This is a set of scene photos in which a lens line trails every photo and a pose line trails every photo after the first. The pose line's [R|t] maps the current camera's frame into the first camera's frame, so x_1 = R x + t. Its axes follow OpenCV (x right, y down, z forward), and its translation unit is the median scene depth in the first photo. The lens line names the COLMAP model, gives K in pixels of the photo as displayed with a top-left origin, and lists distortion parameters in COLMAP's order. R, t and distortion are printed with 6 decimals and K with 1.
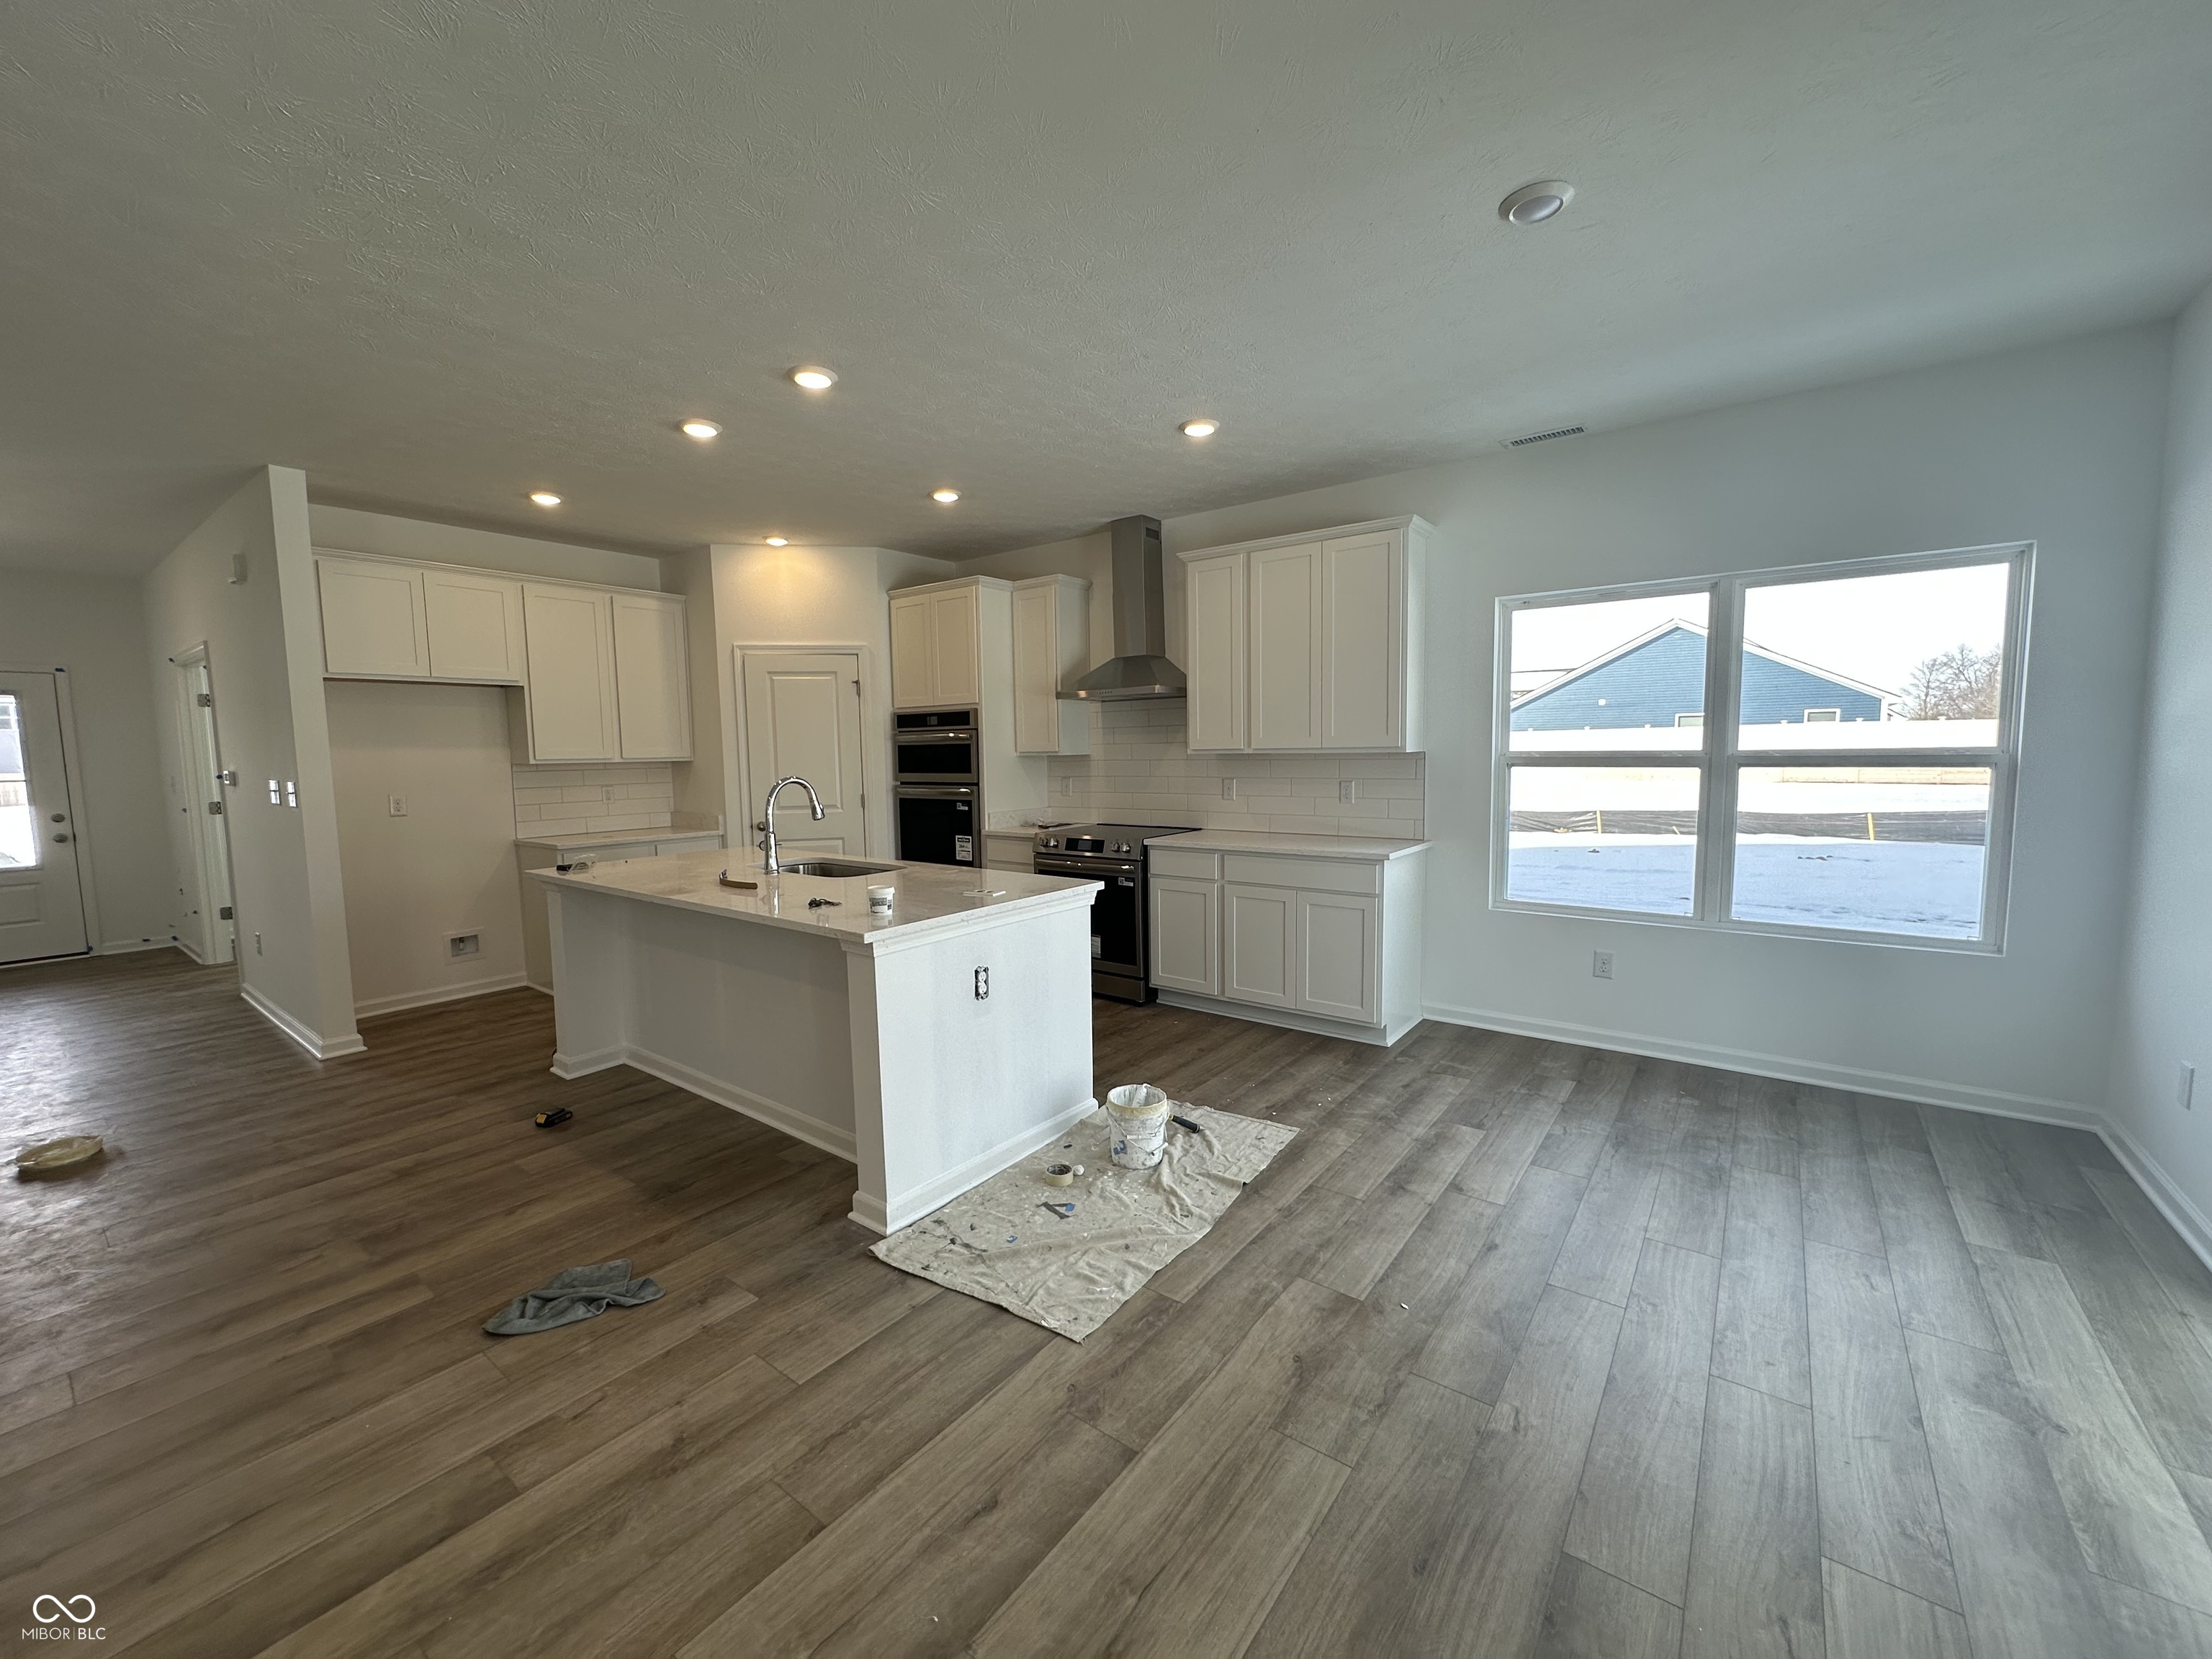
lens RADIAL K [[881.4, 0, 1101.5], [0, 881.4, 826.5], [0, 0, 1]] dist [0.001803, 0.000246]
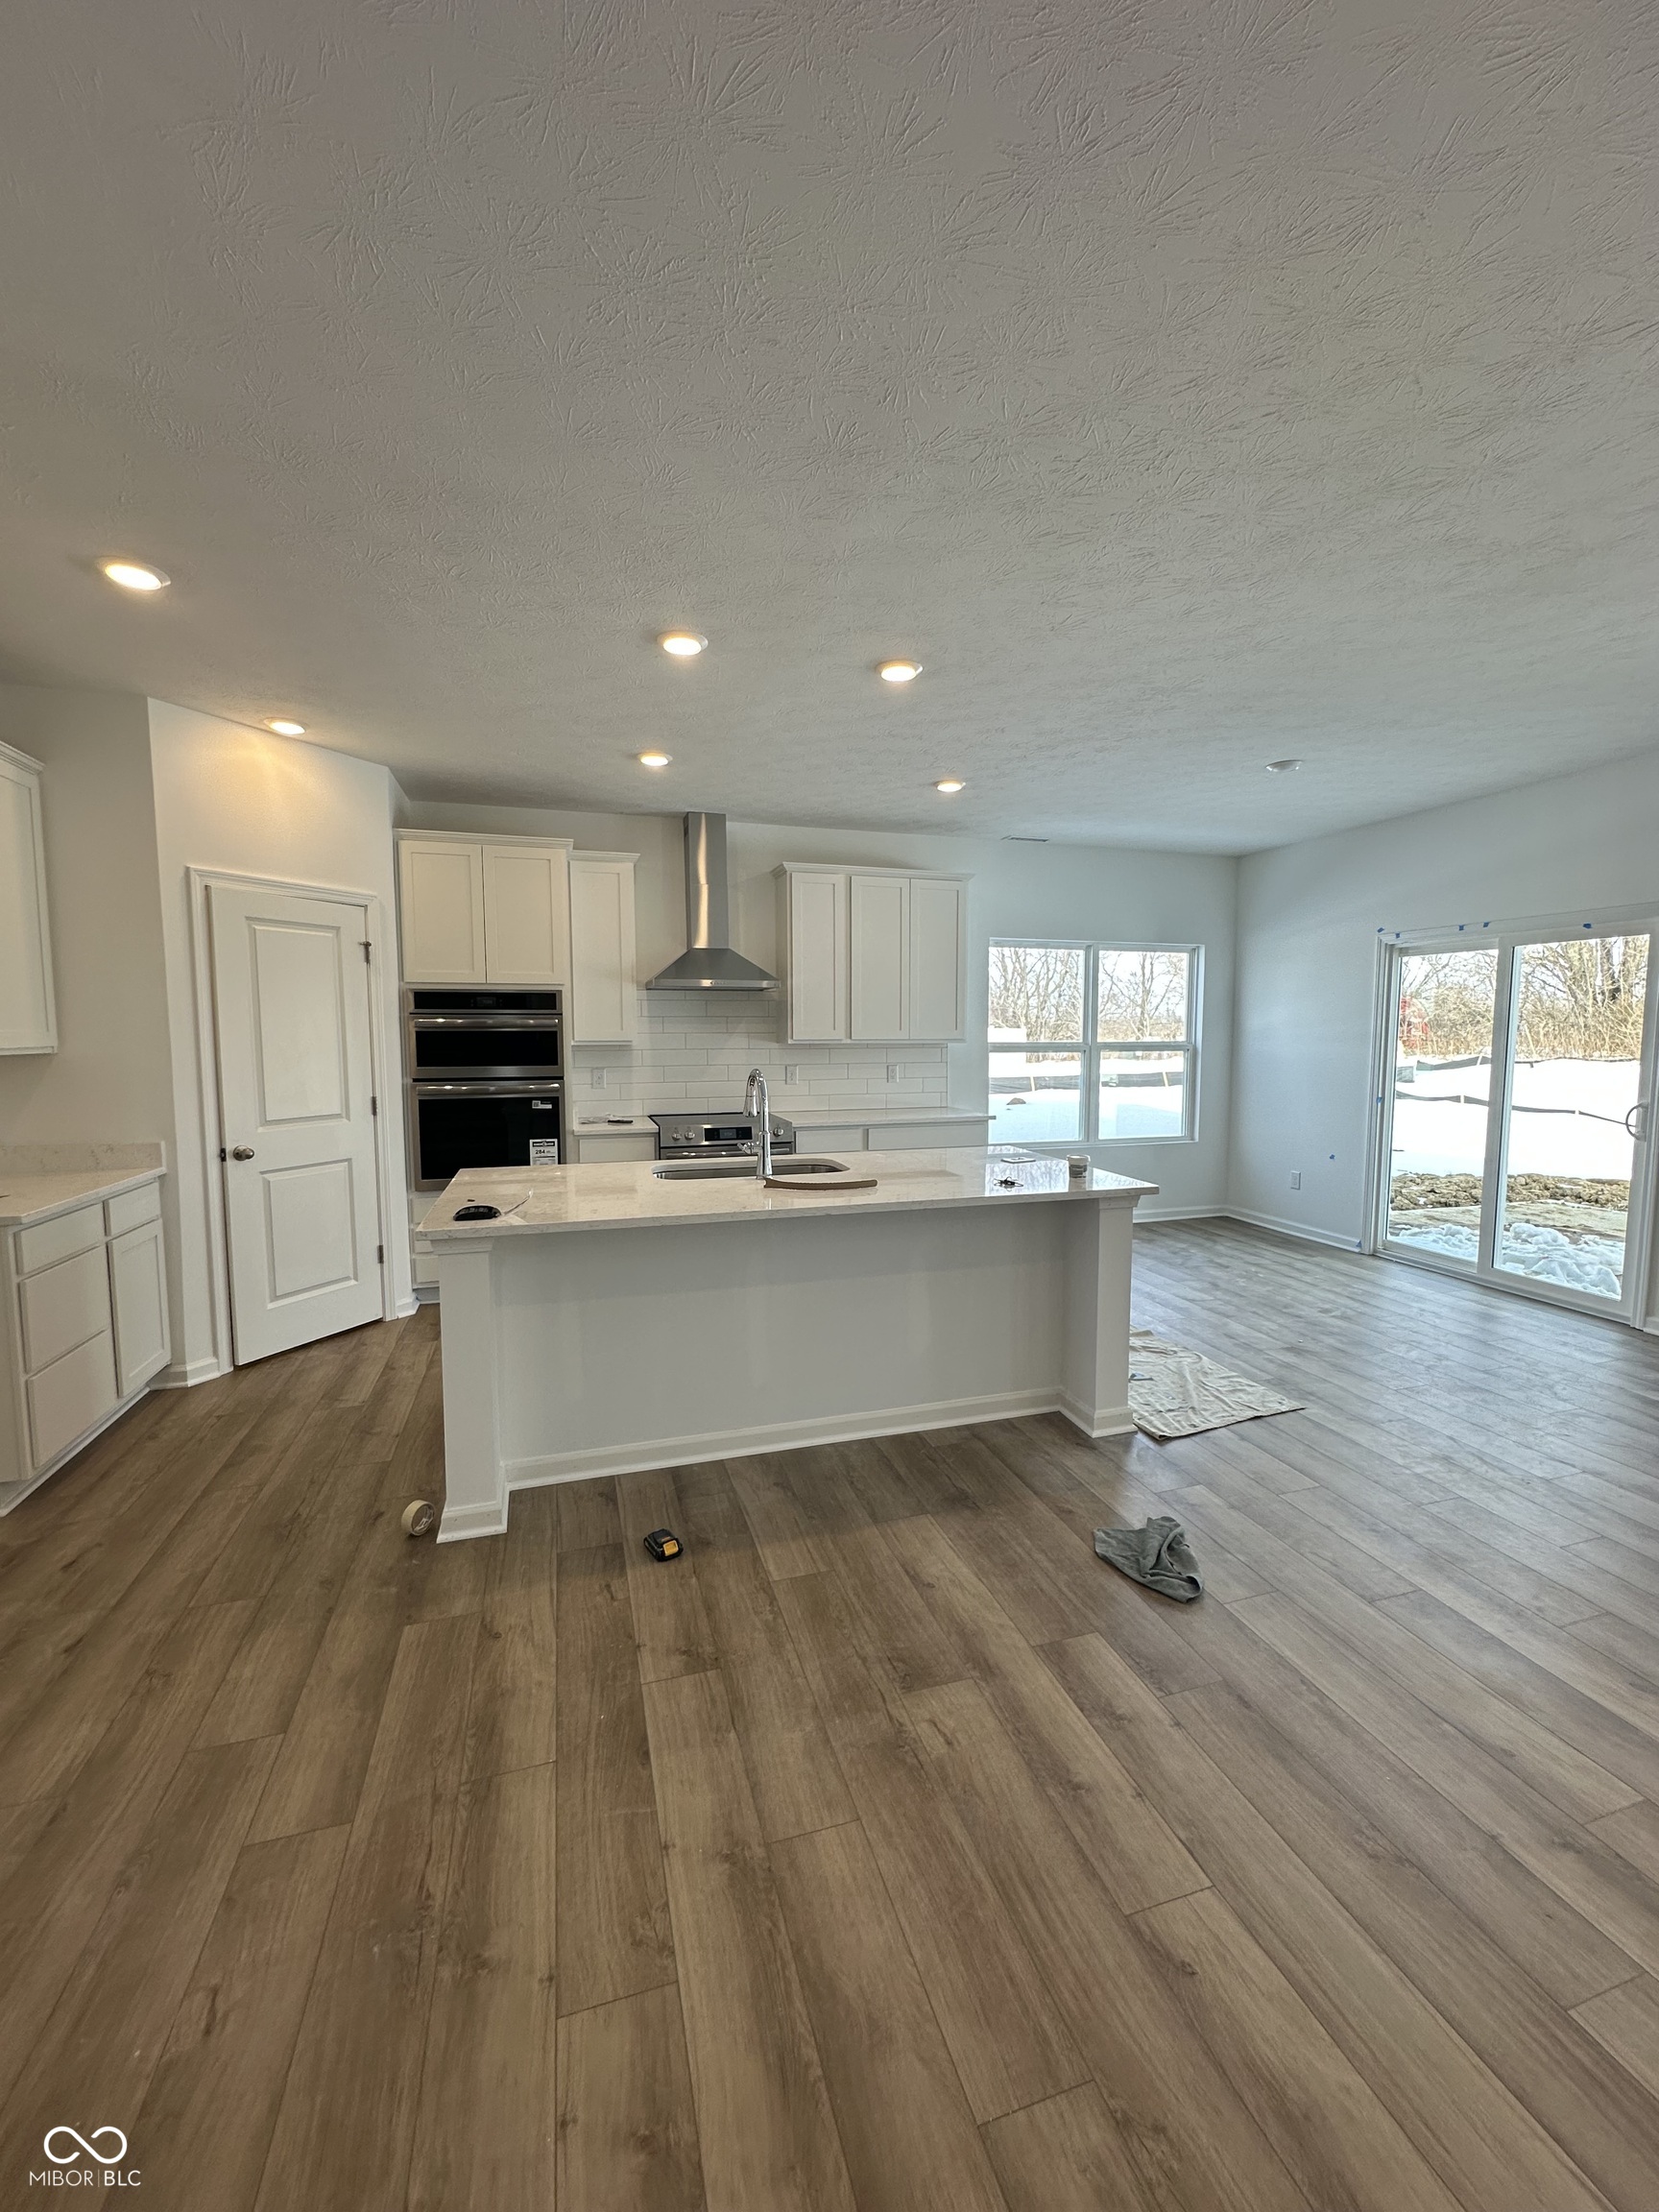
lens RADIAL K [[881.4, 0, 825.5], [0, 881.4, 1107.1], [0, 0, 1]] dist [0.001803, 0.000246]
pose [[0.584996, -0.057810, 0.808973, -0.925867], [0.064432, 0.997616, 0.024698, -0.031924], [-0.808473, 0.037676, 0.587327, 0.377580]]
